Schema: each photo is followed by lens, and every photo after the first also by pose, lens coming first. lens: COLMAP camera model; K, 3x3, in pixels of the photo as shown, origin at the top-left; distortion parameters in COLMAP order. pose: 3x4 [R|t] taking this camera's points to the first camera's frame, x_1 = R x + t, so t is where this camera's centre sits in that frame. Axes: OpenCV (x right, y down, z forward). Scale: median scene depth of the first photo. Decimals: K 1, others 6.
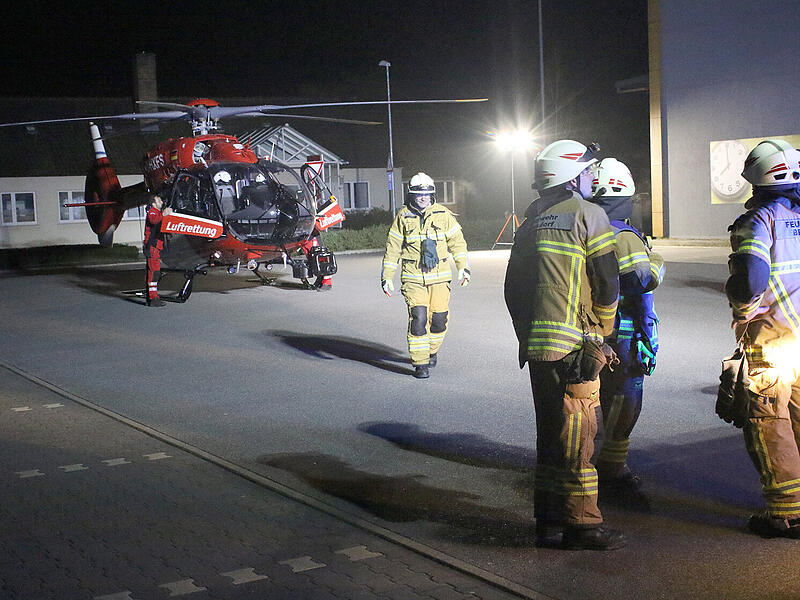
lens RADIAL K [[1266.4, 0, 400.0], [0, 1266.4, 300.0], [0, 0, 1]] dist [-0.034147, 0.033650]
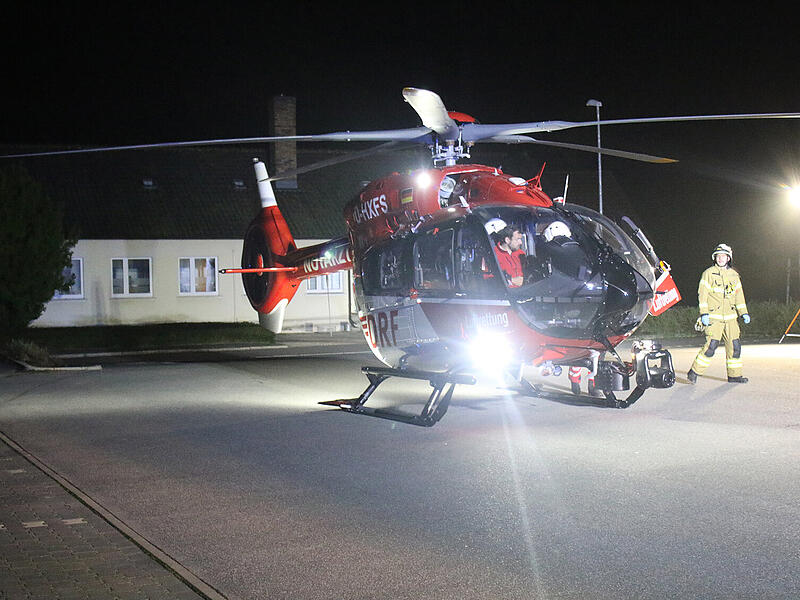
lens RADIAL K [[1335.8, 0, 400.0], [0, 1335.8, 300.0], [0, 0, 1]] dist [-0.030983, -0.046991]
pose [[0.996720, 0.018436, -0.078801, -0.108128], [-0.023252, 0.997889, -0.060637, -0.016034], [0.077516, 0.062271, 0.995045, 0.269631]]
